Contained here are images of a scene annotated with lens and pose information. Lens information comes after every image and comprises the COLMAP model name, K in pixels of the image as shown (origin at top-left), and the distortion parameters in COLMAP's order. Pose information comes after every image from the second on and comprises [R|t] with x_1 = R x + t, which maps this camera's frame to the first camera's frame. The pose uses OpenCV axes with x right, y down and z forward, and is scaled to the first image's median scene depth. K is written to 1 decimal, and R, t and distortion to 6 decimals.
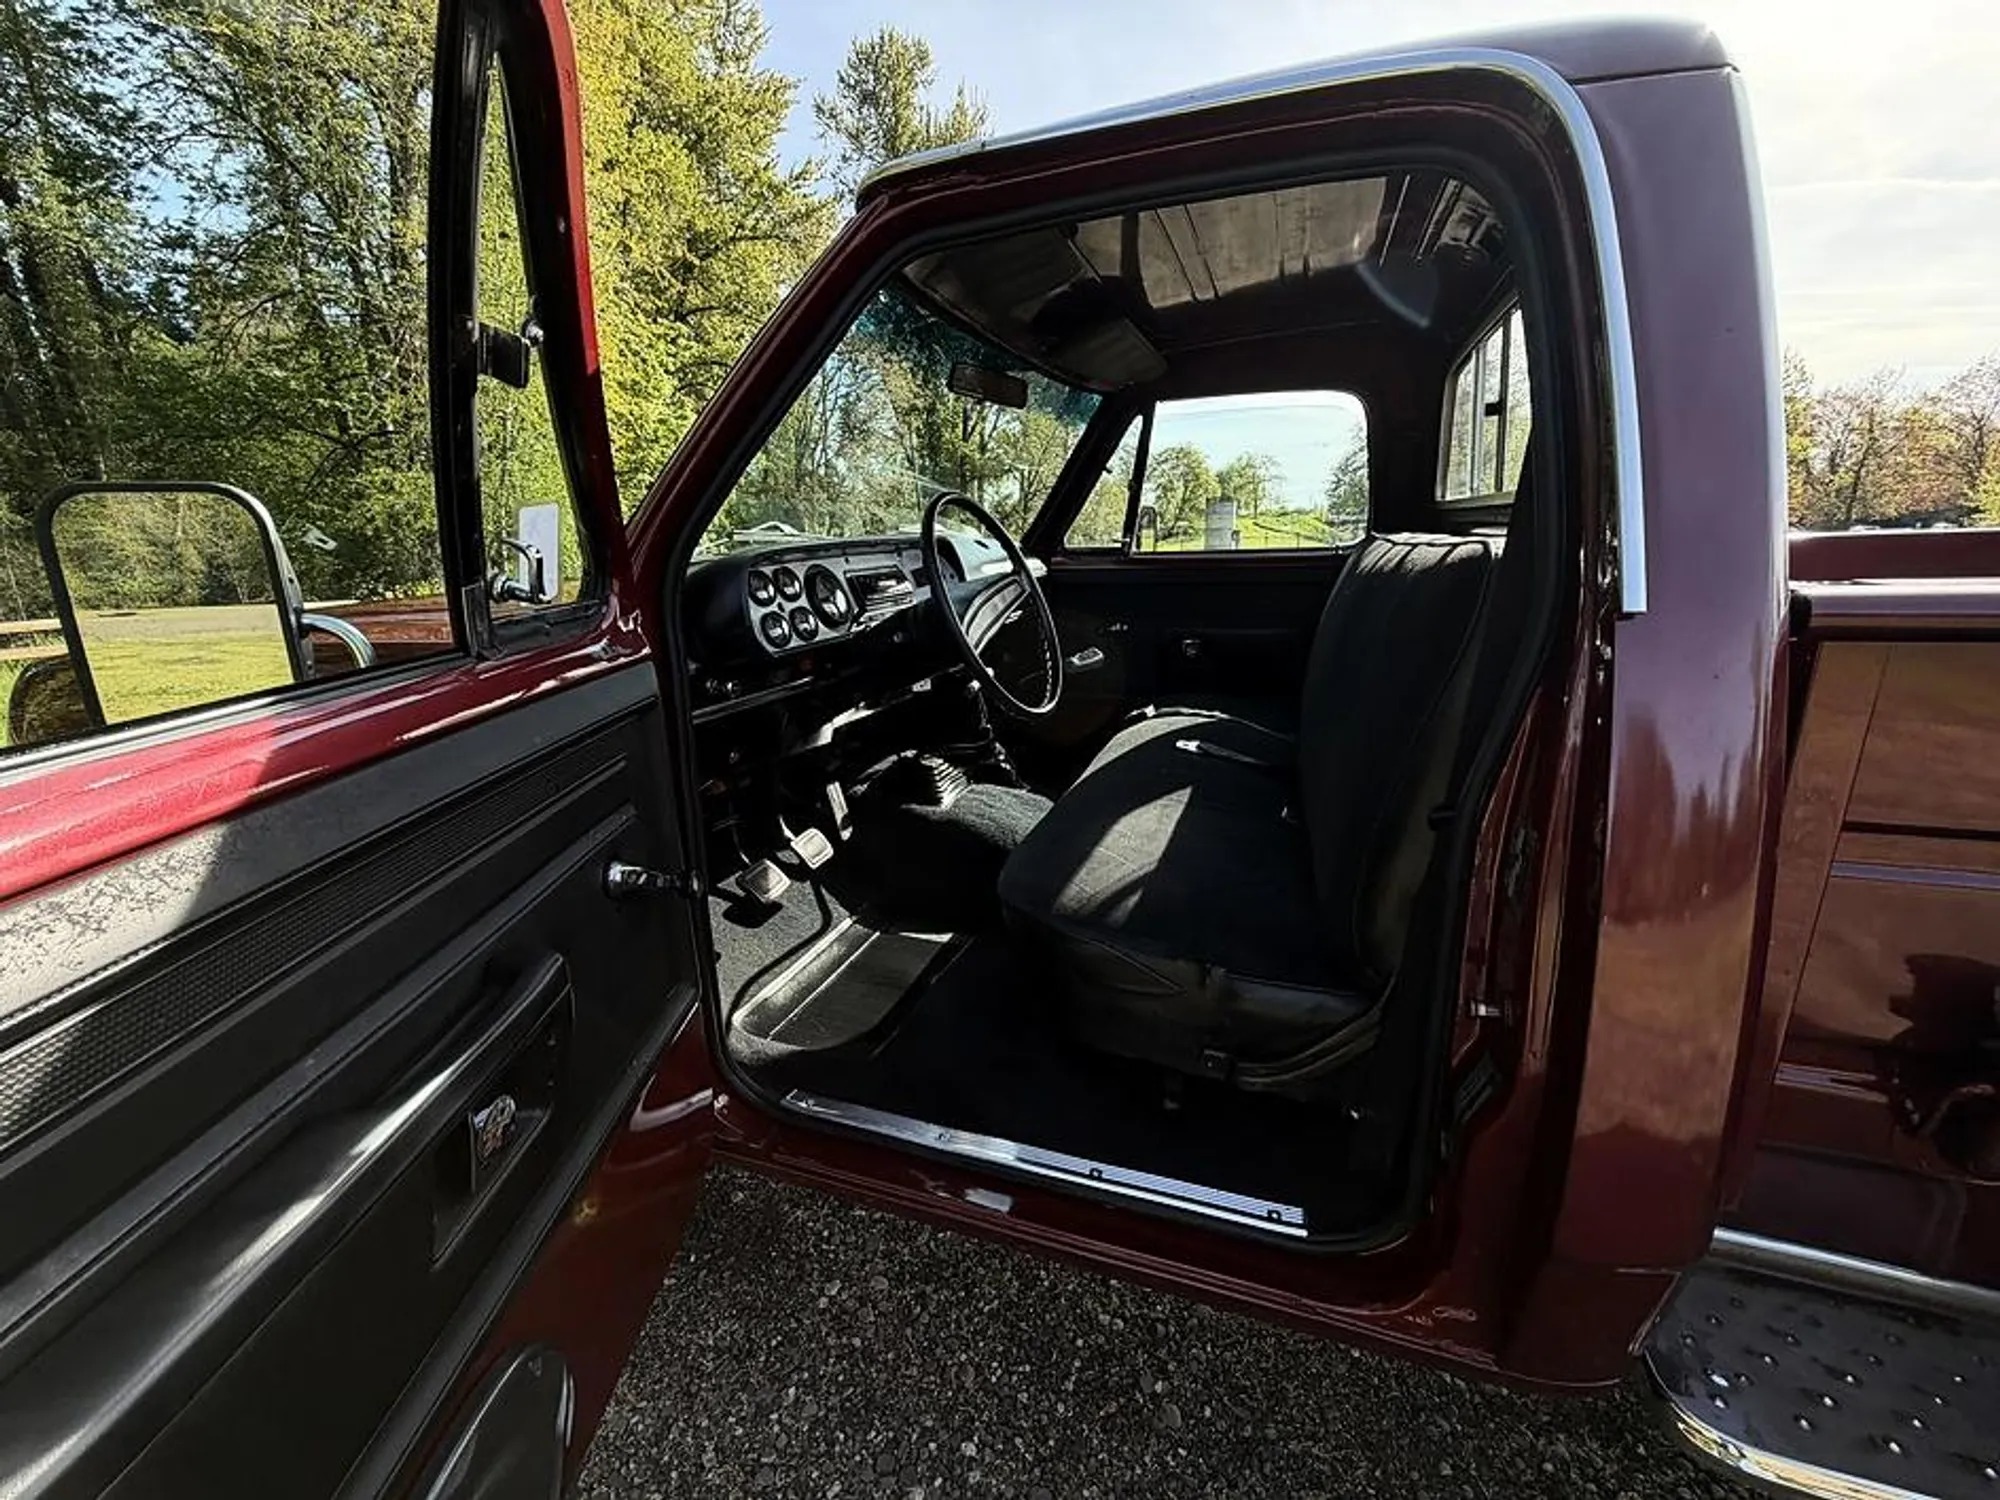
lens RADIAL K [[793.5, 0, 992.9], [0, 793.5, 755.1], [0, 0, 1]] dist [-0.002270, 0.000085]
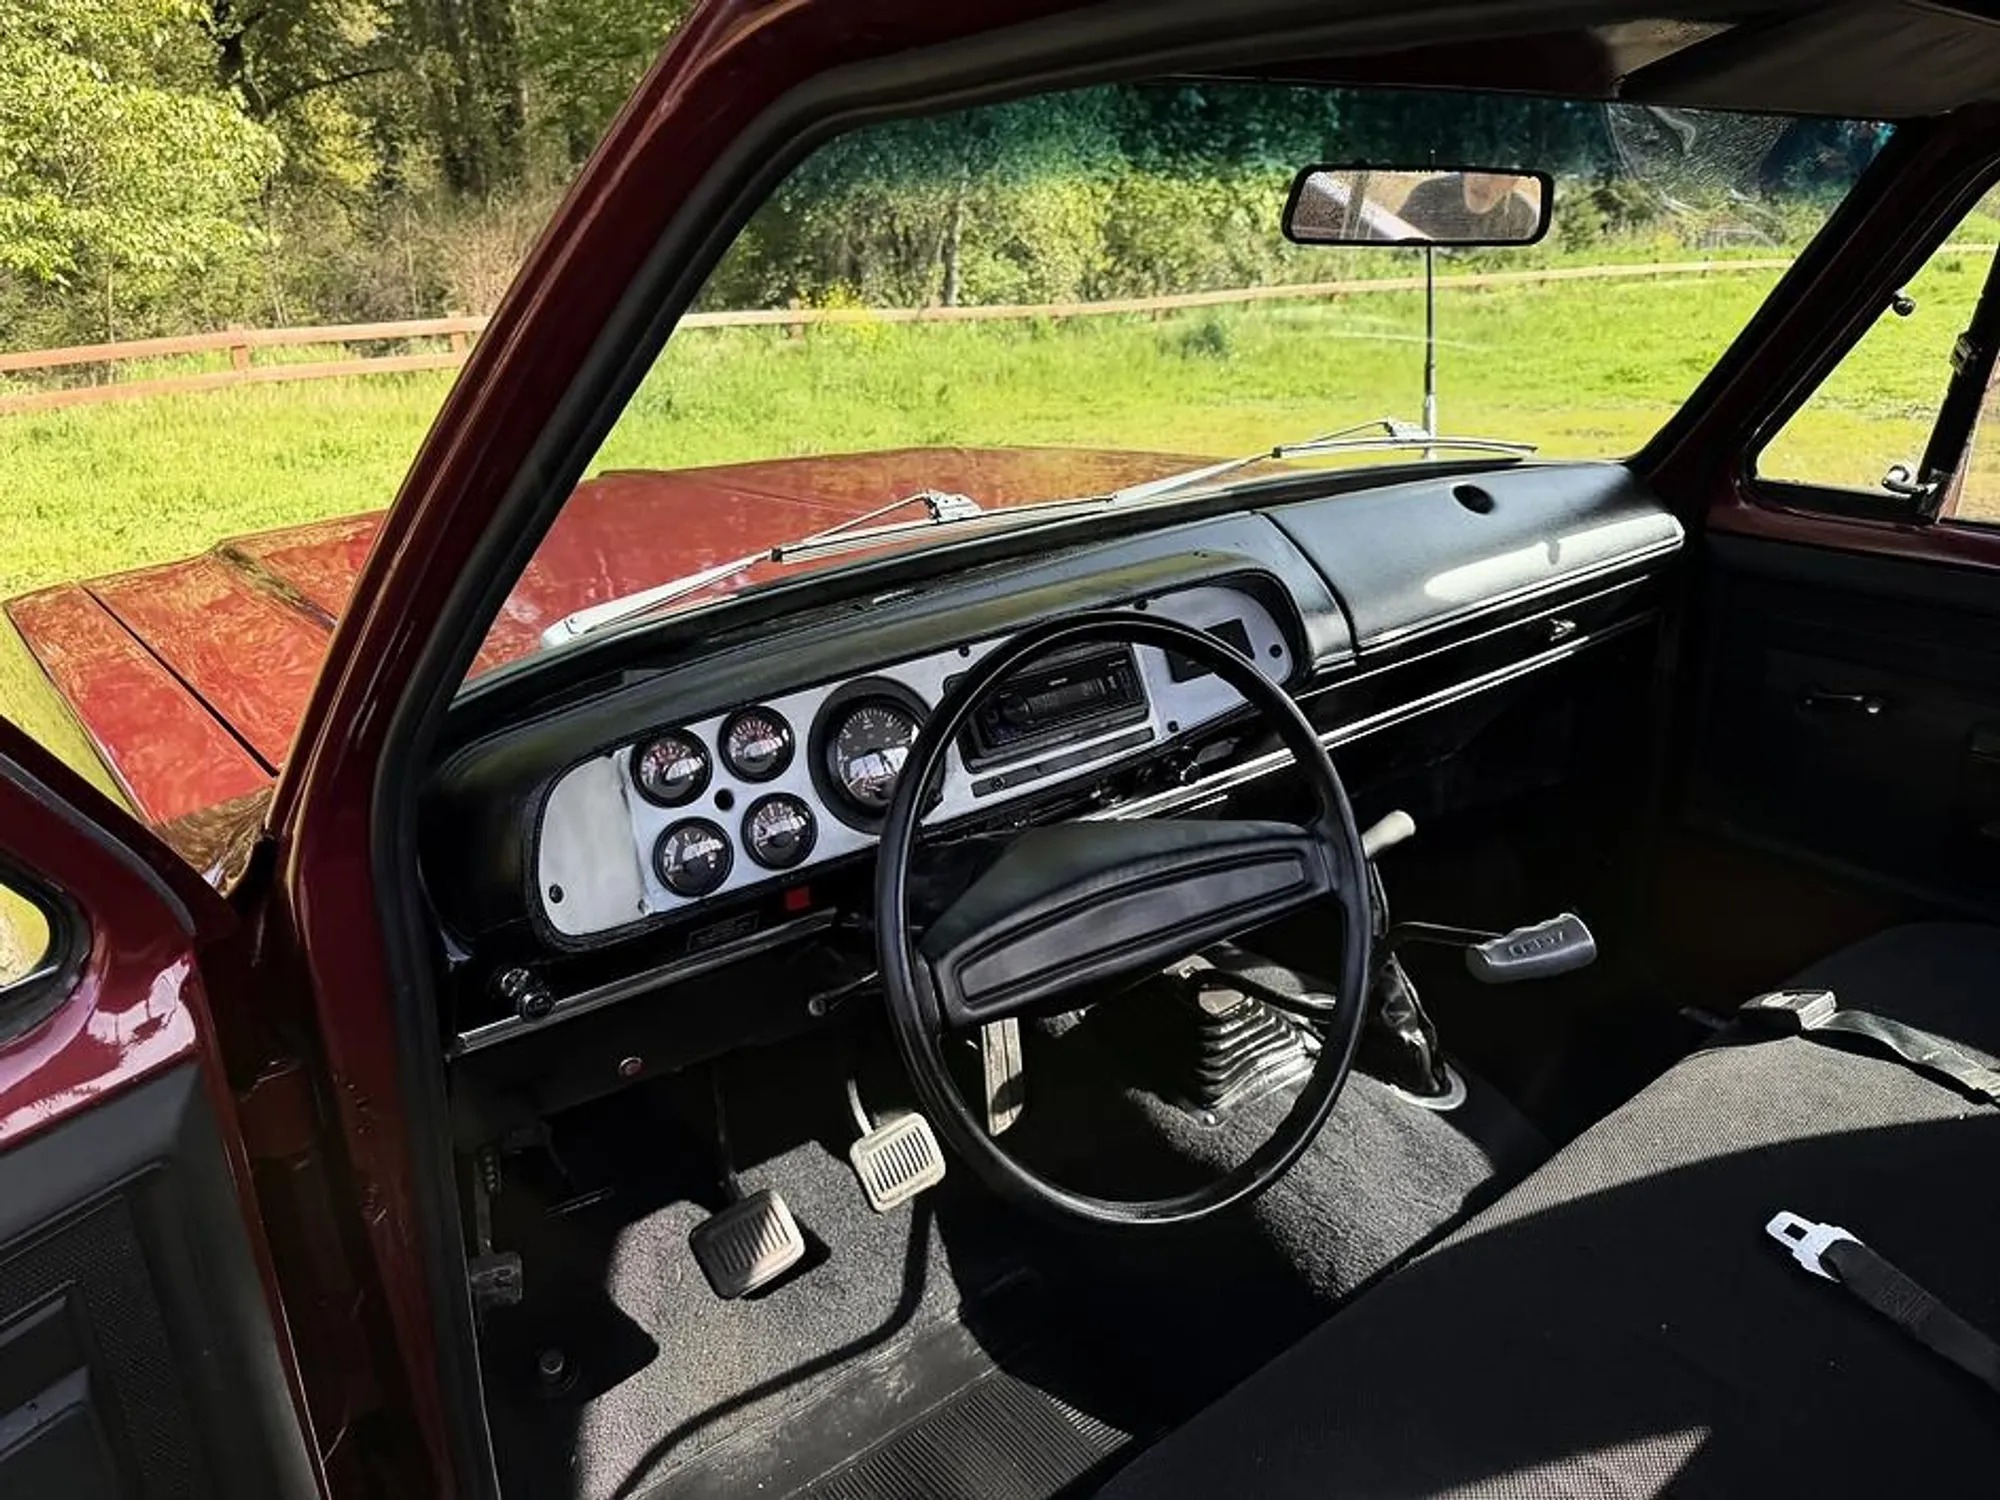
lens RADIAL K [[1409.7, 0, 993.5], [0, 1409.7, 748.8], [0, 0, 1]] dist [0.029452, -0.037044]
pose [[0.860011, 0.193320, -0.472237, 0.016542], [-0.141662, 0.979531, 0.143005, -0.023312], [0.490217, -0.056088, 0.869794, 0.023641]]
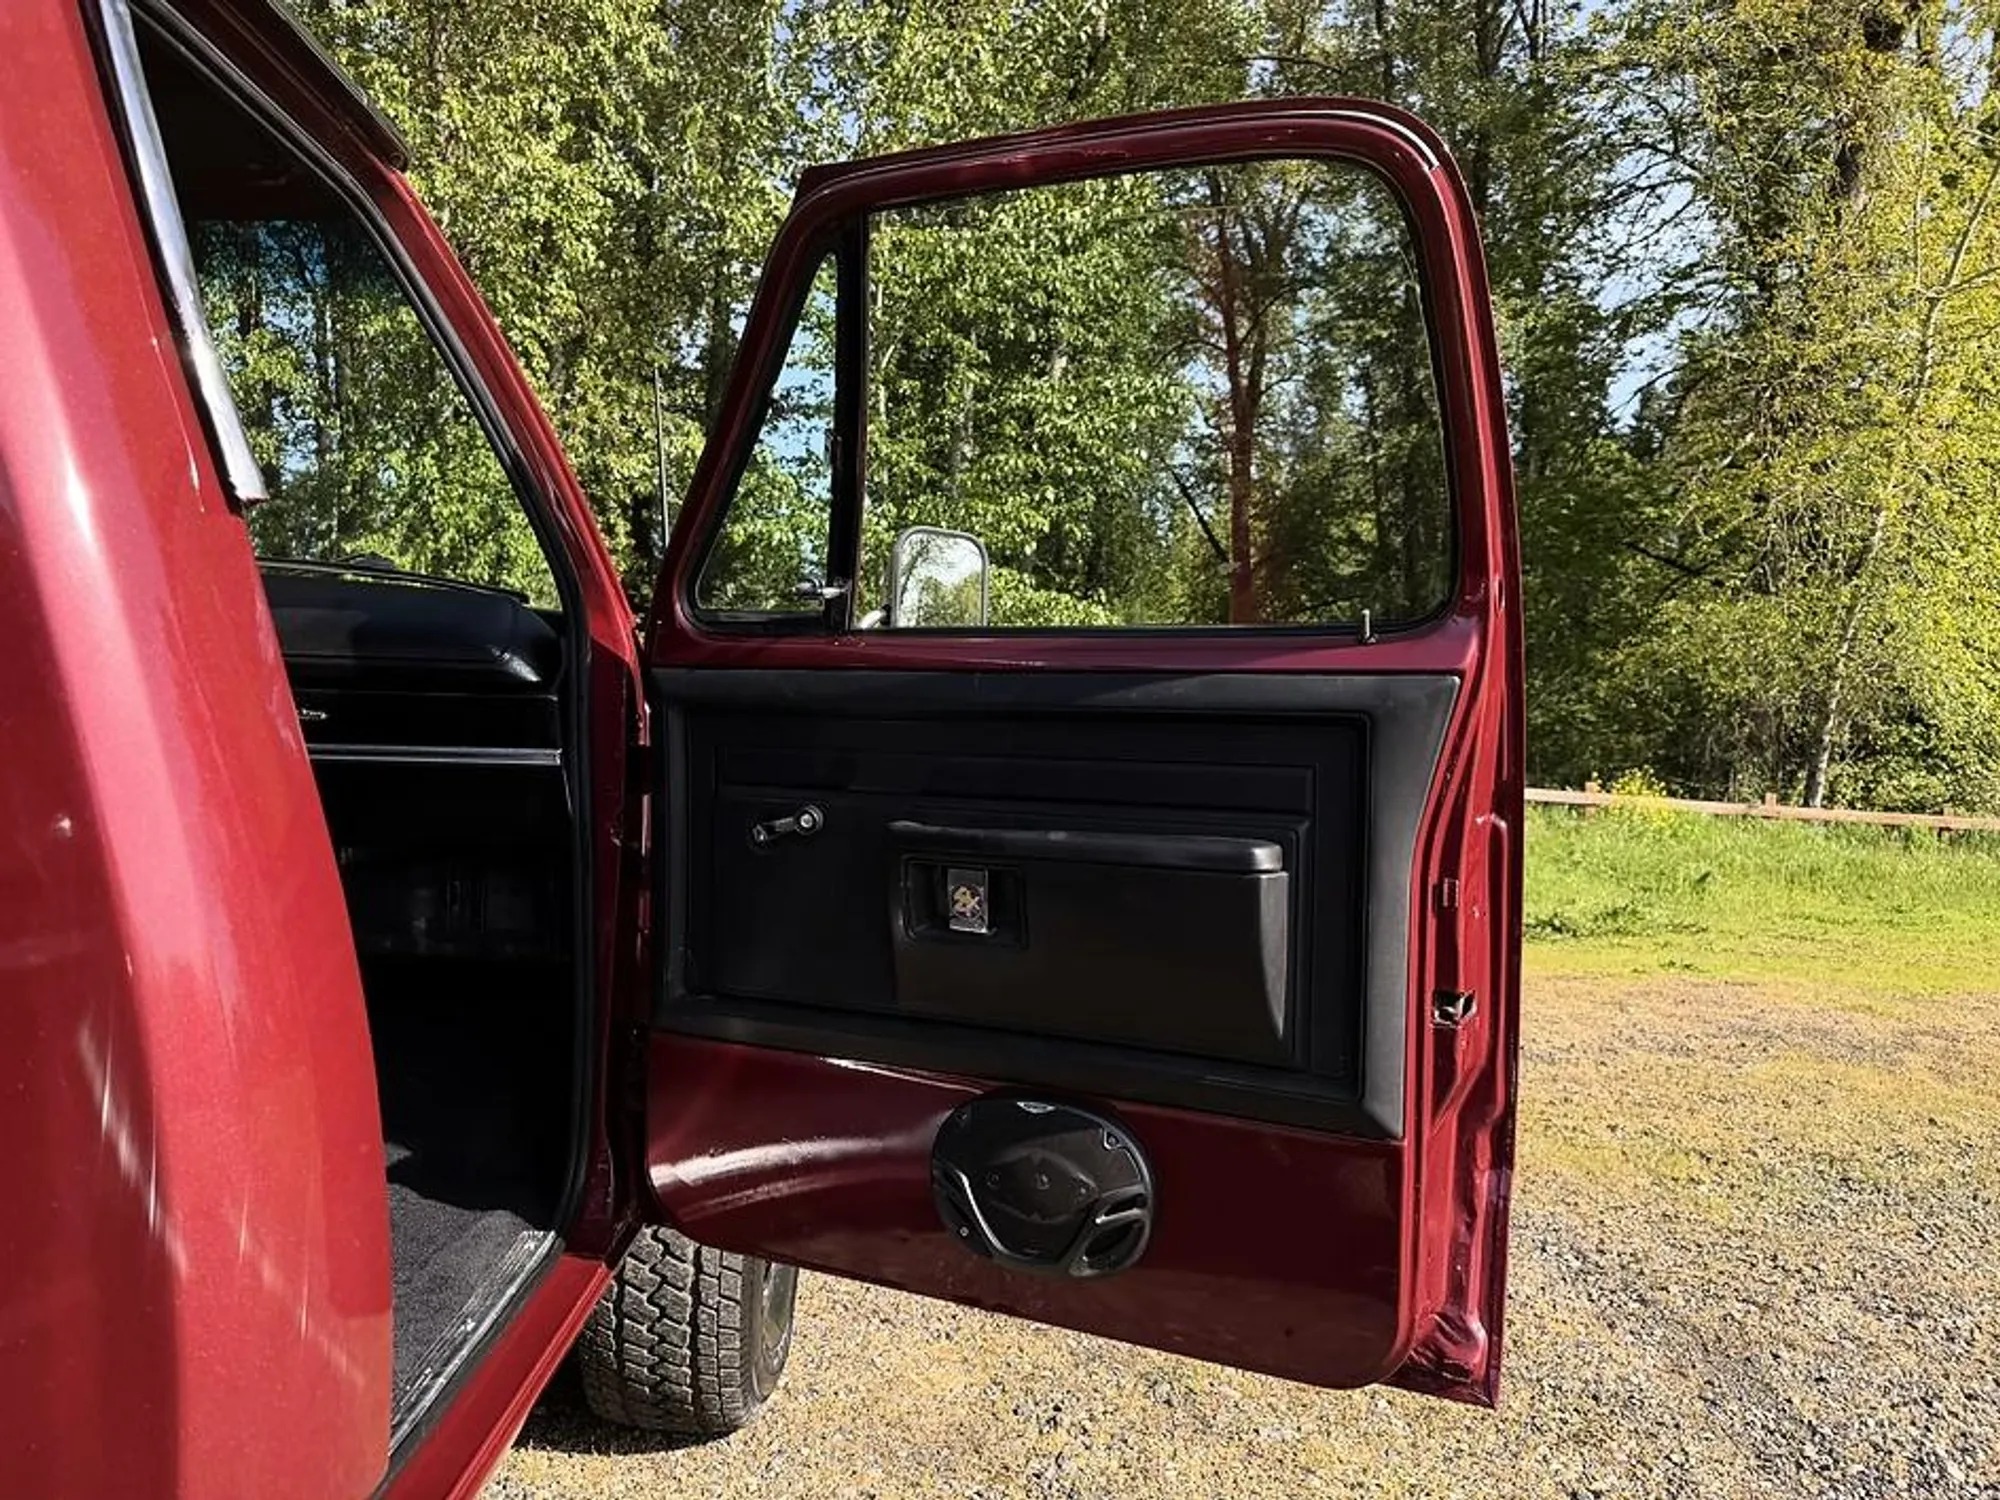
lens RADIAL K [[1418.0, 0, 980.5], [0, 1418.0, 776.7], [0, 0, 1]] dist [0.025151, -0.037414]
pose [[0.364539, 0.072697, -0.928346, 0.112510], [-0.282772, 0.958512, -0.035978, -0.024392], [0.887216, 0.275626, 0.369971, 0.125737]]
